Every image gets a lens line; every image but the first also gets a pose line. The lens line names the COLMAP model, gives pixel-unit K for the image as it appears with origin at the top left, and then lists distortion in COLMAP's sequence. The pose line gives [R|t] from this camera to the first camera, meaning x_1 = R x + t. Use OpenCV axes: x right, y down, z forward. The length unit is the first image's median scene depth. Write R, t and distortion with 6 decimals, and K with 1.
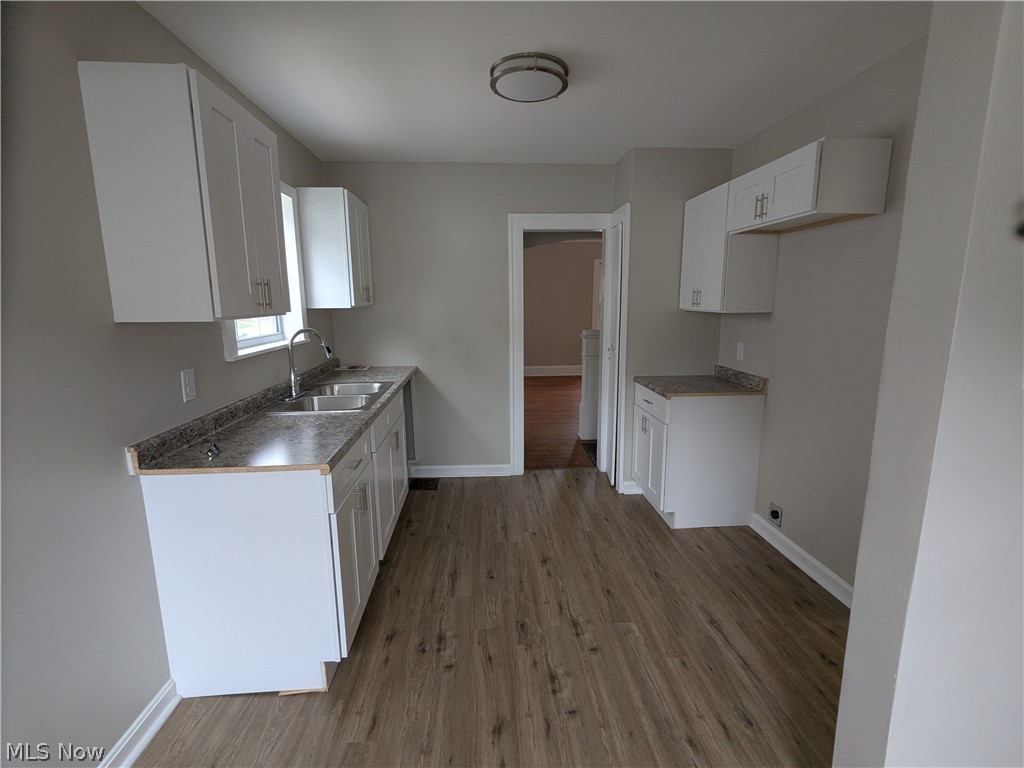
lens RADIAL K [[483.1, 0, 512.0], [0, 483.1, 384.0], [0, 0, 1]] dist [0.000474, 0.000317]
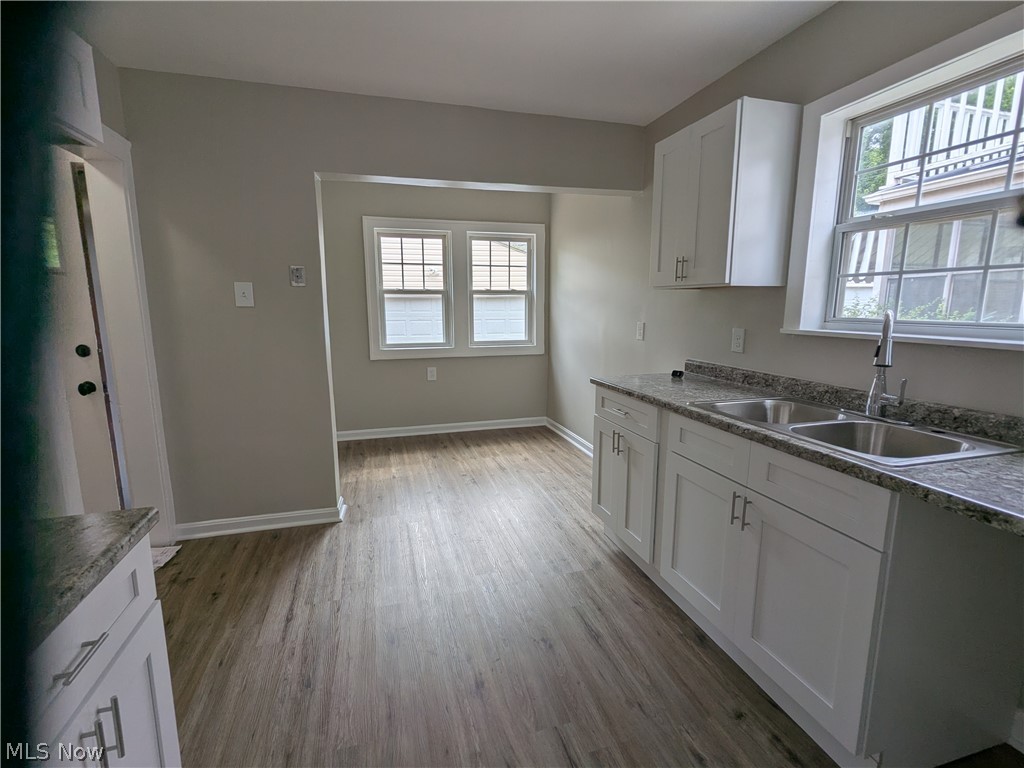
lens RADIAL K [[483.1, 0, 512.0], [0, 483.1, 384.0], [0, 0, 1]] dist [0.000474, 0.000317]
pose [[-0.976727, 0.046157, -0.209462, 0.184287], [-0.026675, 0.942848, 0.332154, -0.280293], [0.212823, 0.330012, -0.919673, 1.953933]]
